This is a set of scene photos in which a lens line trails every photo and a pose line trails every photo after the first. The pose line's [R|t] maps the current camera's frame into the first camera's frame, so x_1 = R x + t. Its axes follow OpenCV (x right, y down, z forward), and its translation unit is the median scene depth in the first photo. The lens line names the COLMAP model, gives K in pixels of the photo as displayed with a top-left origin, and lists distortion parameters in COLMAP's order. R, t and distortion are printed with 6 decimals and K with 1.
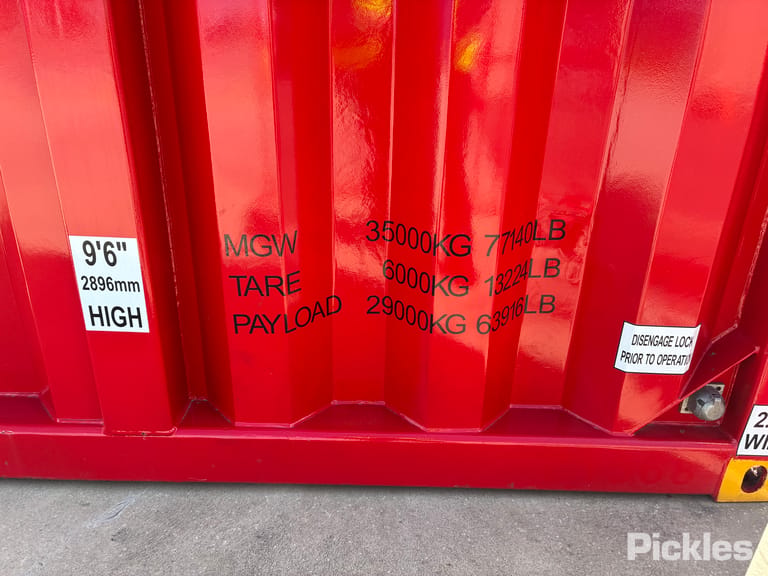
lens RADIAL K [[577.7, 0, 384.0], [0, 577.7, 288.0], [0, 0, 1]] dist [0.108937, -0.161115]
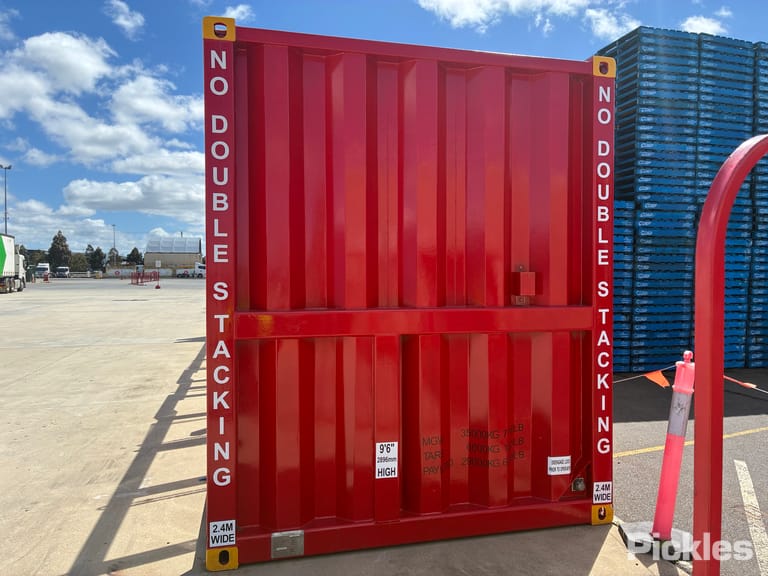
lens RADIAL K [[588.9, 0, 391.1], [0, 588.9, 288.0], [0, 0, 1]] dist [0.043092, -0.066772]
pose [[0.966905, -0.031658, 0.253163, -1.054081], [0.124546, 0.924577, -0.360062, 0.240463], [-0.222670, 0.379676, 0.897922, -1.779891]]
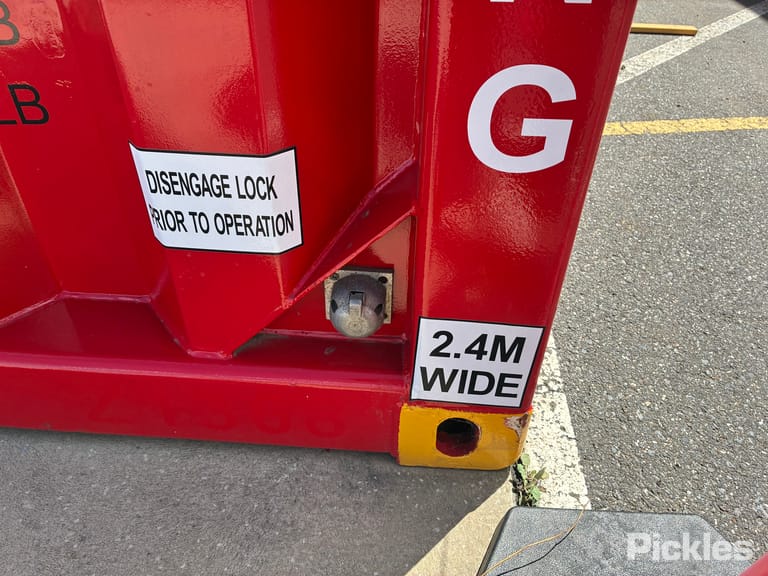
lens RADIAL K [[588.9, 0, 391.1], [0, 588.9, 288.0], [0, 0, 1]] dist [0.043092, -0.066772]
pose [[0.997508, 0.030807, -0.063468, 0.634942], [-0.012251, 0.961592, 0.274209, 0.036636], [0.069478, -0.272749, 0.959573, 0.520070]]
